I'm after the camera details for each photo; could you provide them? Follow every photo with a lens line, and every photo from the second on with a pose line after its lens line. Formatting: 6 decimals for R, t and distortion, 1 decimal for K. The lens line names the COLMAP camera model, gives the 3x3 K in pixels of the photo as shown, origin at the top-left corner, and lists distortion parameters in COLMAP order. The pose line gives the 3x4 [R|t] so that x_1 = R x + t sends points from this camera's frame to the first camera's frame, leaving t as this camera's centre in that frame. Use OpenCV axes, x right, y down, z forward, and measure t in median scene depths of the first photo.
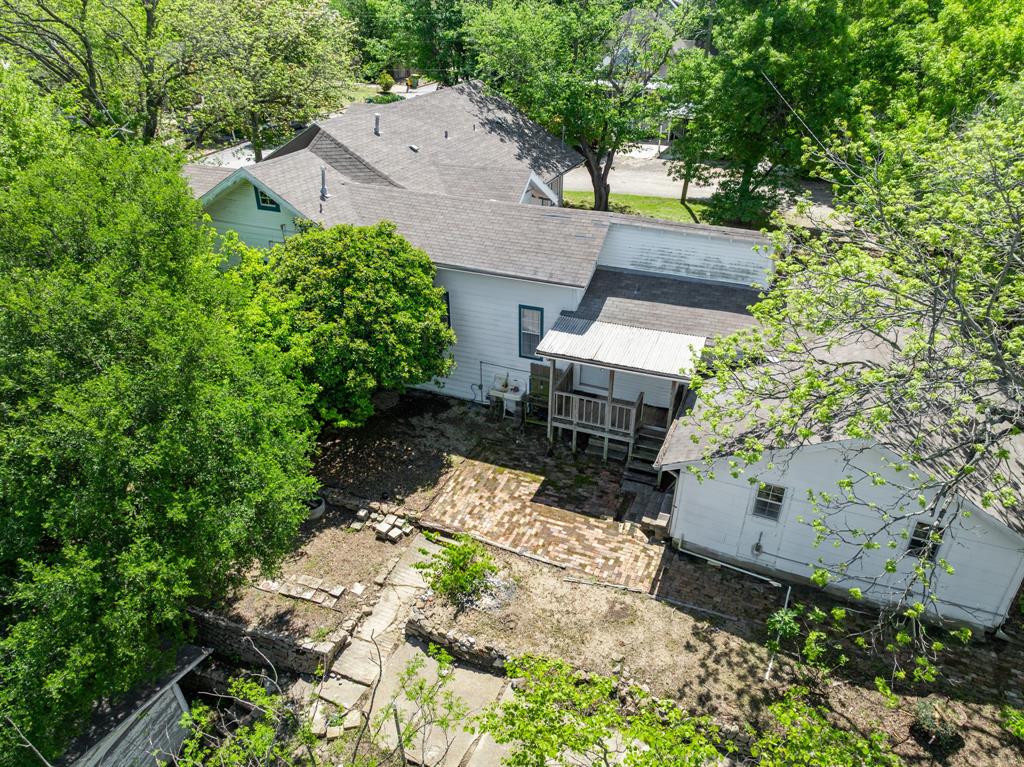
lens RADIAL K [[712.4, 0, 512.0], [0, 712.4, 383.5], [0, 0, 1]] dist [-0.034510, 0.000263]
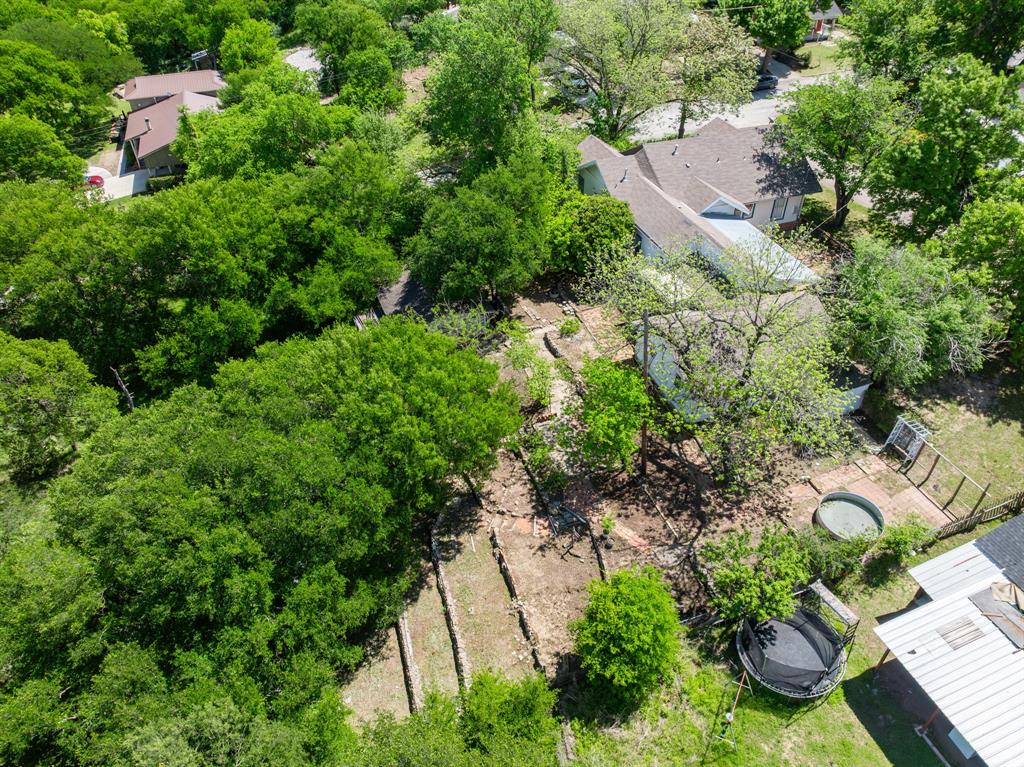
lens RADIAL K [[712.4, 0, 512.0], [0, 712.4, 383.5], [0, 0, 1]] dist [-0.034510, 0.000263]
pose [[0.682468, 0.470753, -0.559132, 1.343592], [-0.361036, 0.882255, 0.302126, -0.300445], [0.635524, -0.004325, 0.772069, -1.262083]]
